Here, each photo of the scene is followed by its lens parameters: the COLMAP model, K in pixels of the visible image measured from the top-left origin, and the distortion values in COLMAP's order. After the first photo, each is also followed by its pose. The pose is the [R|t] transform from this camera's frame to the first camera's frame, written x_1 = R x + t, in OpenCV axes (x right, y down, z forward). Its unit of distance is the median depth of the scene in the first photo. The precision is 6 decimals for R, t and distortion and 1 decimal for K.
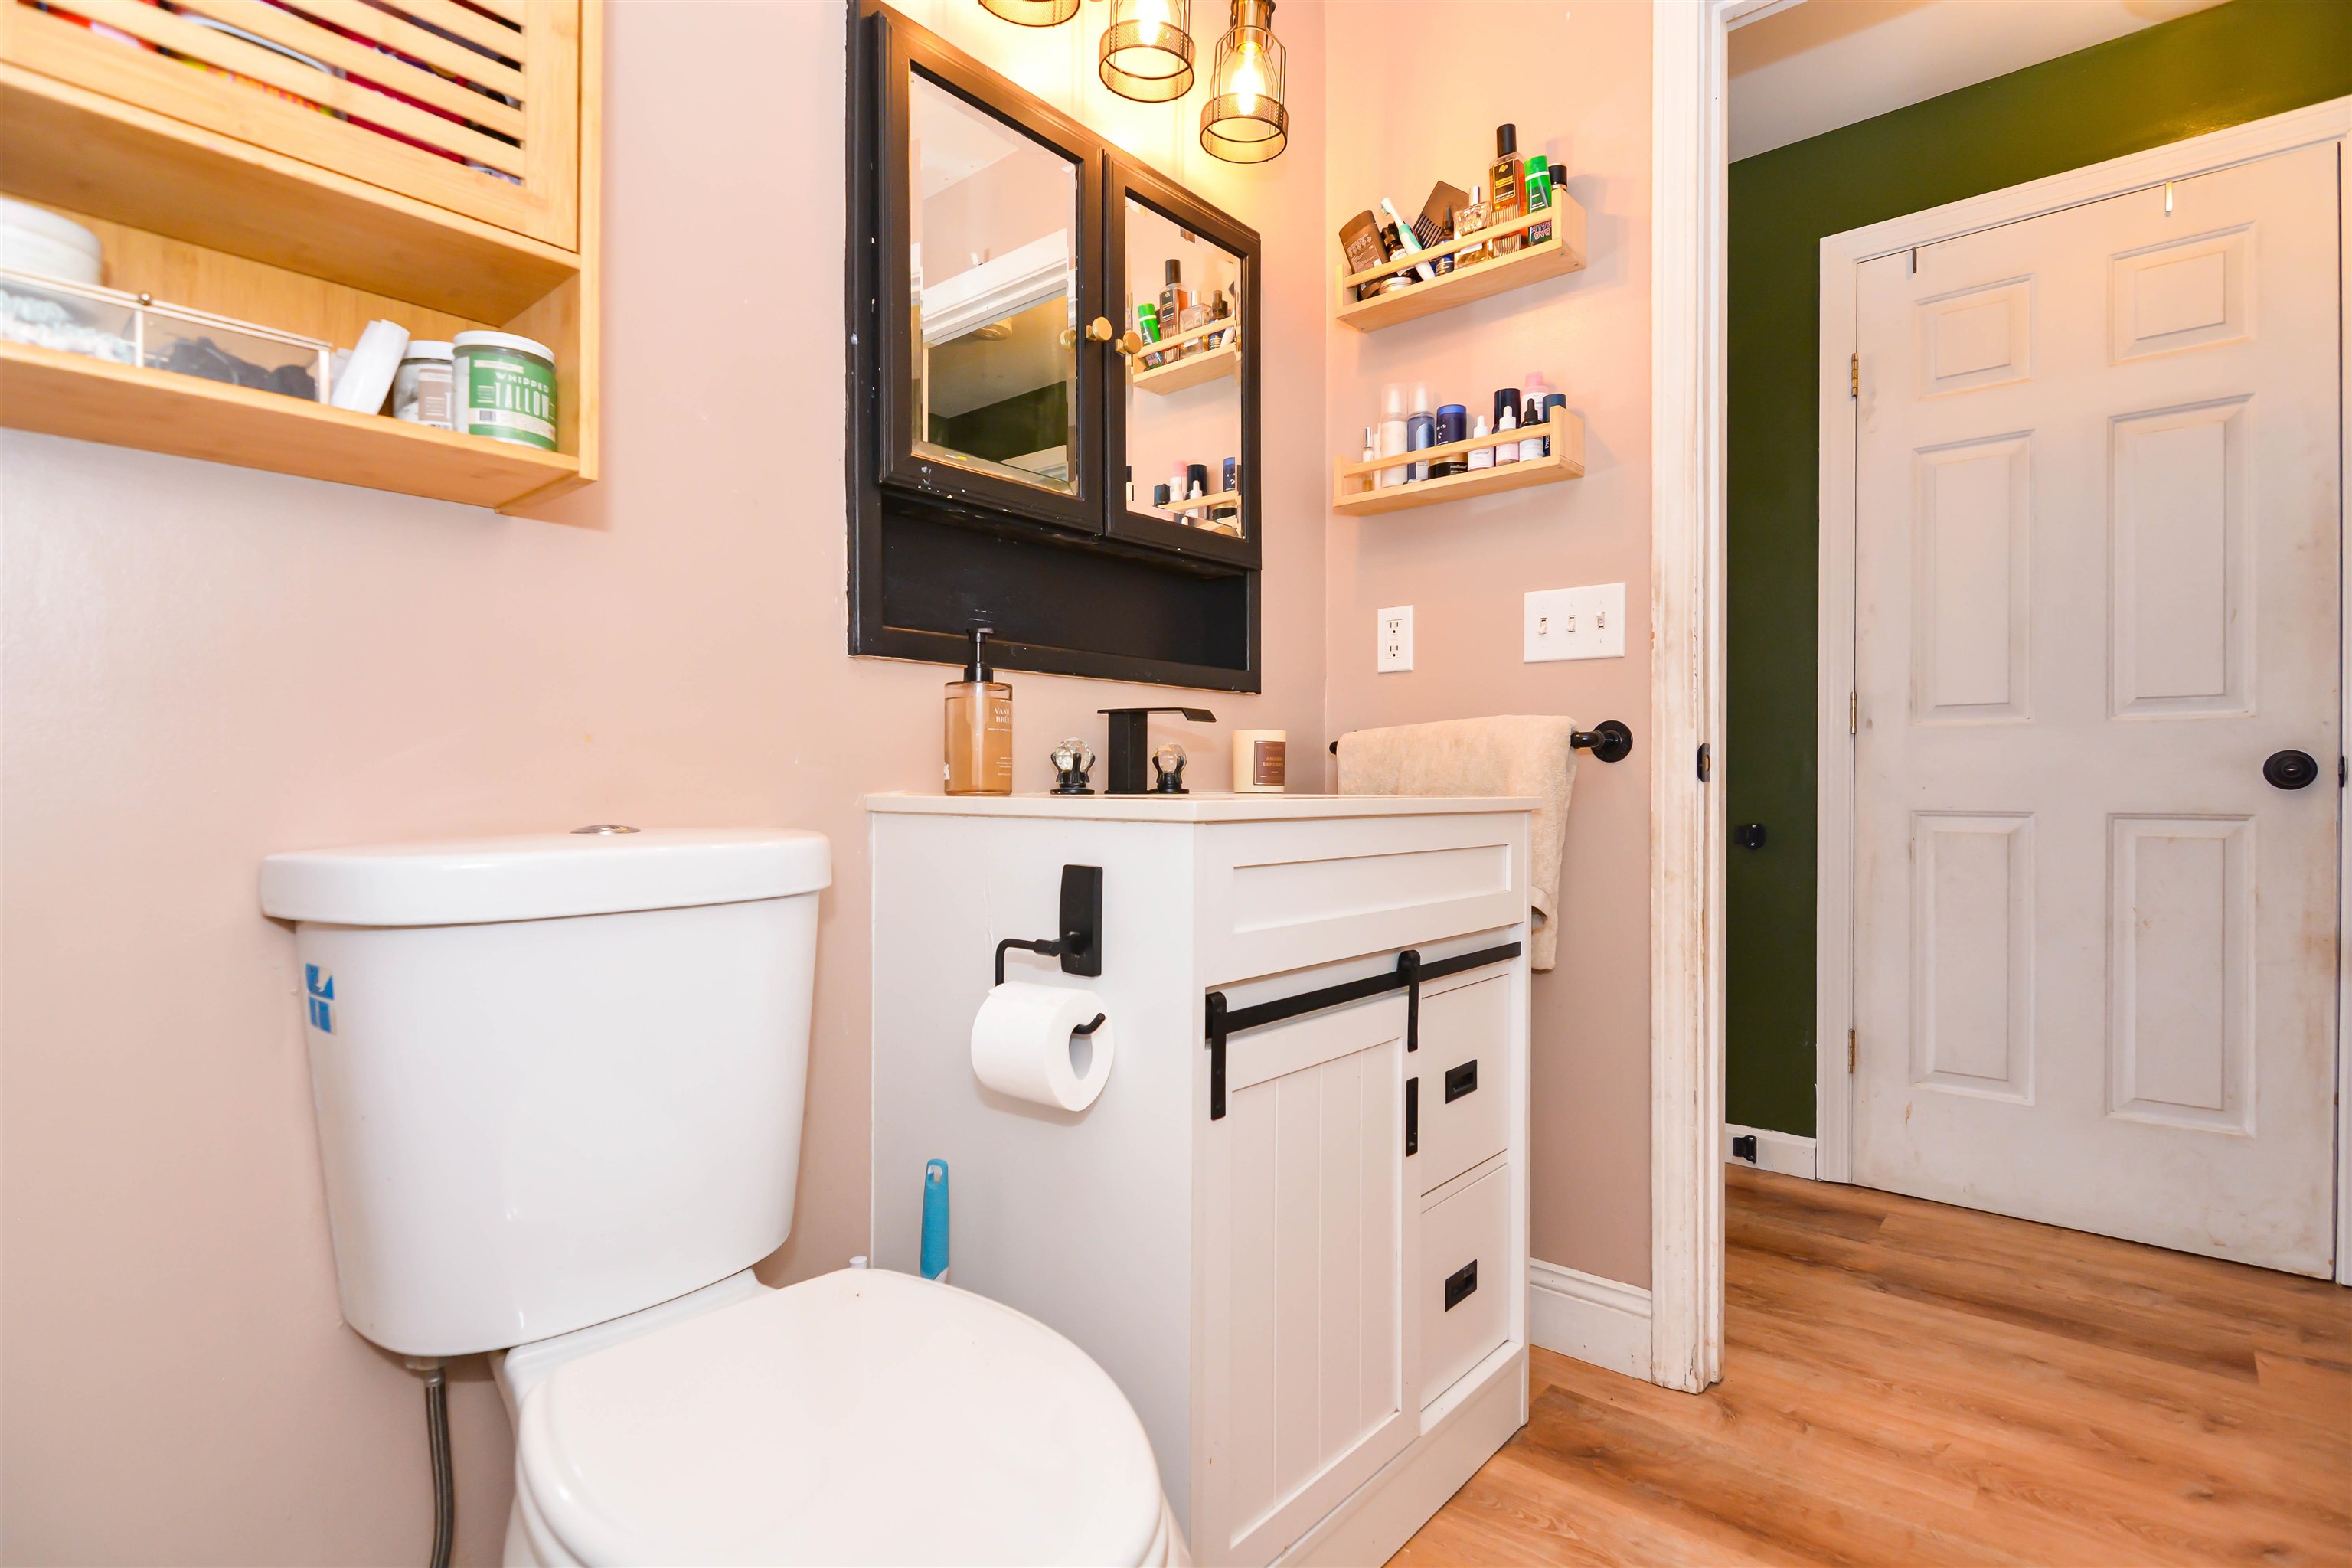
lens RADIAL K [[1140.1, 0, 1185.1], [0, 1140.1, 788.1], [0, 0, 1]] dist [0.009706, -0.010170]
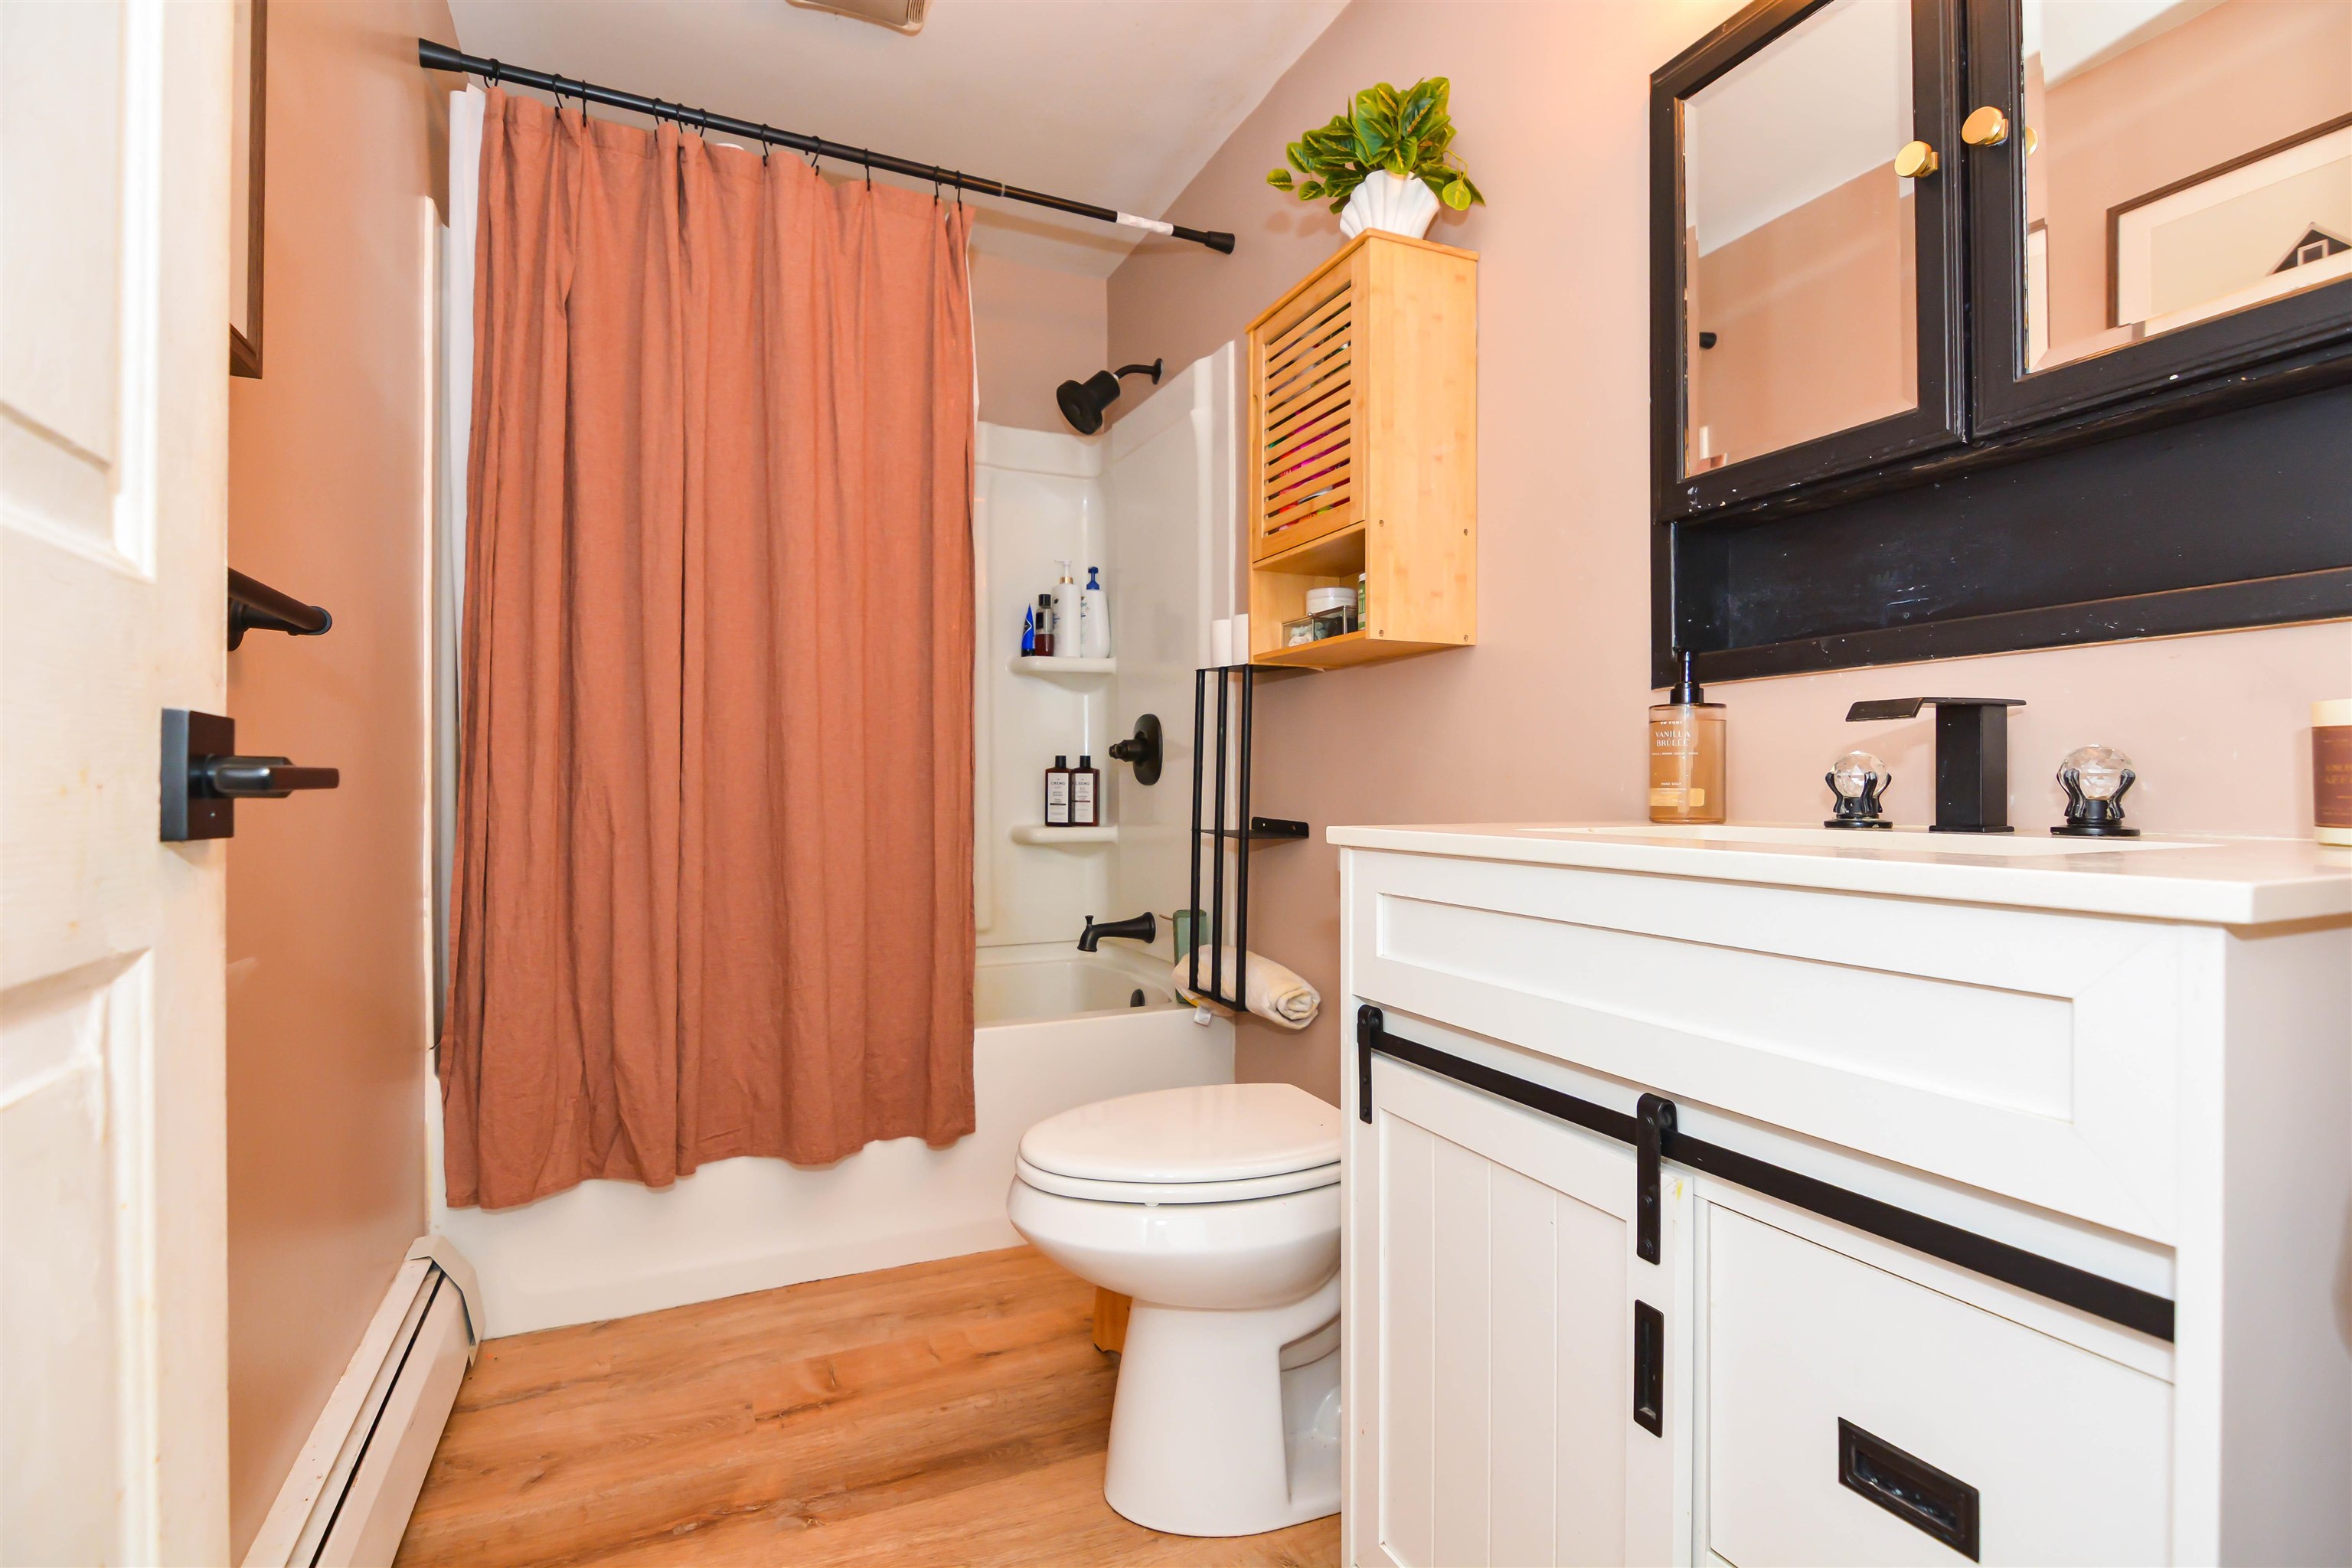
lens RADIAL K [[1130.7, 0, 1184.0], [0, 1130.7, 787.1], [0, 0, 1]] dist [0.011032, -0.011551]
pose [[-0.421370, -0.003066, -0.906884, 0.768303], [-0.002233, 0.999995, -0.002344, -0.018851], [0.906886, 0.001037, -0.421374, 0.924836]]
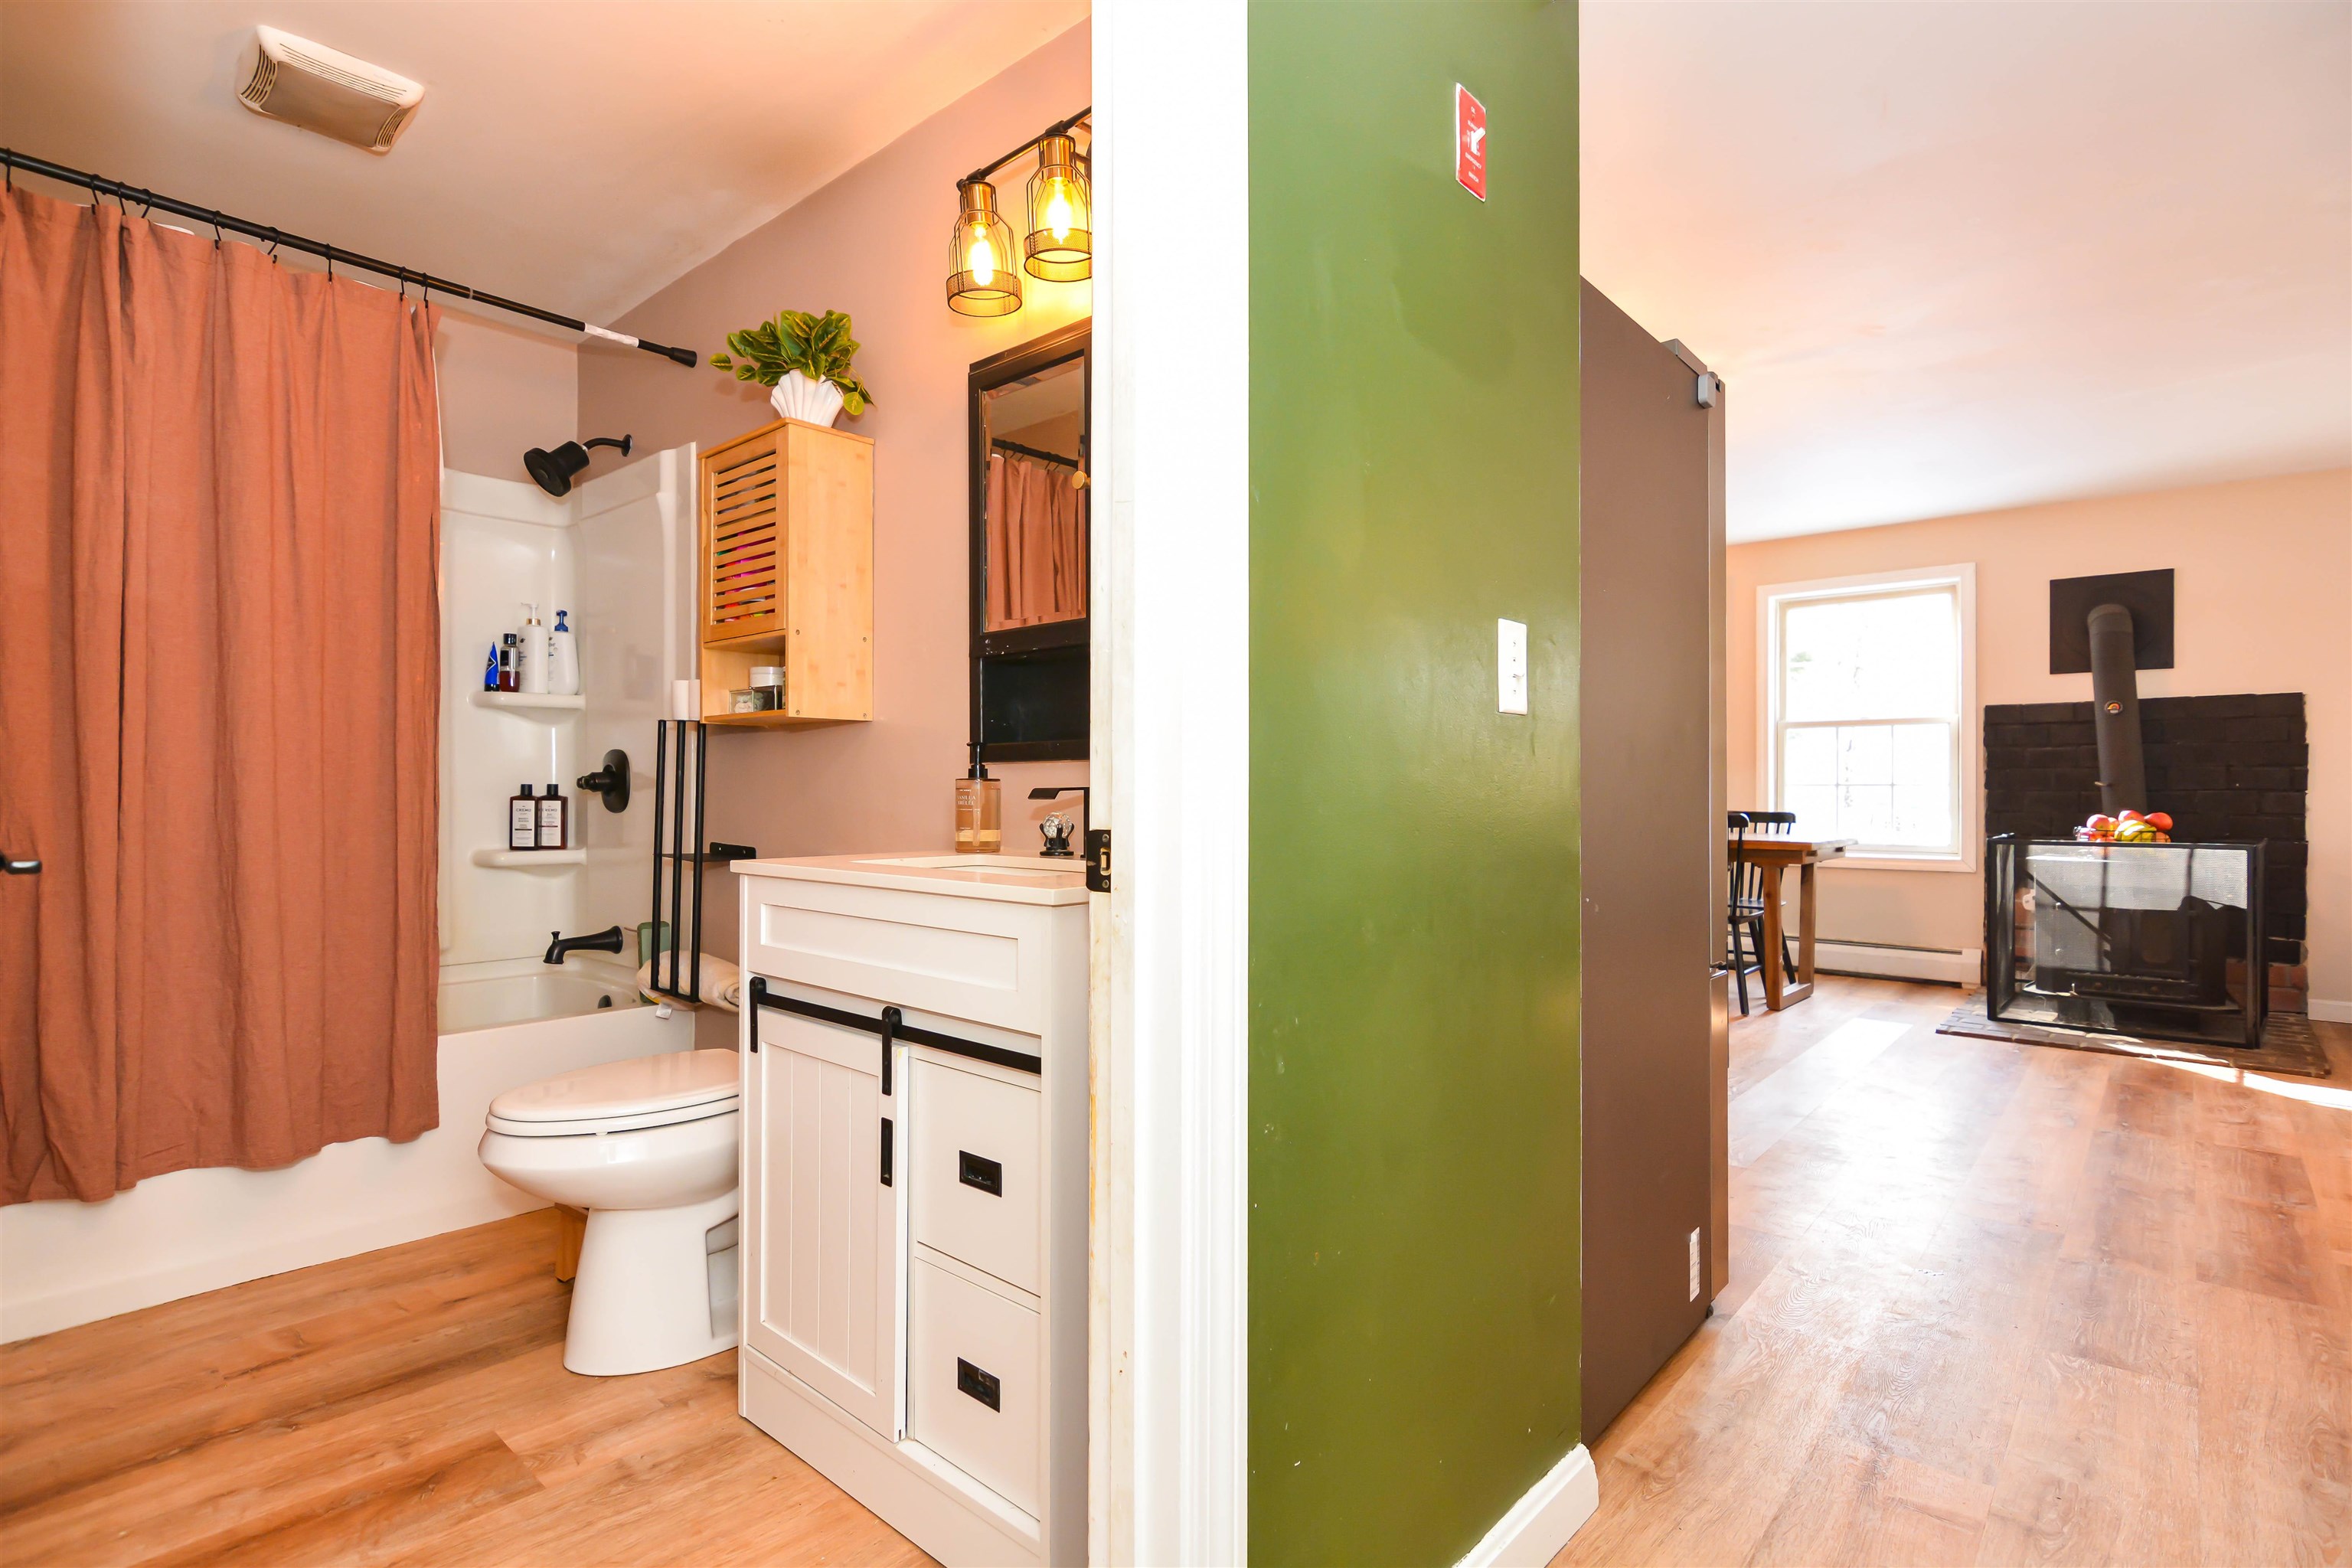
lens RADIAL K [[1140.1, 0, 1185.1], [0, 1140.1, 788.1], [0, 0, 1]] dist [0.009706, -0.010170]
pose [[-0.019484, -0.005573, -0.999795, 1.208155], [-0.004021, 0.999977, -0.005496, -0.065846], [0.999802, 0.003913, -0.019506, 1.186947]]
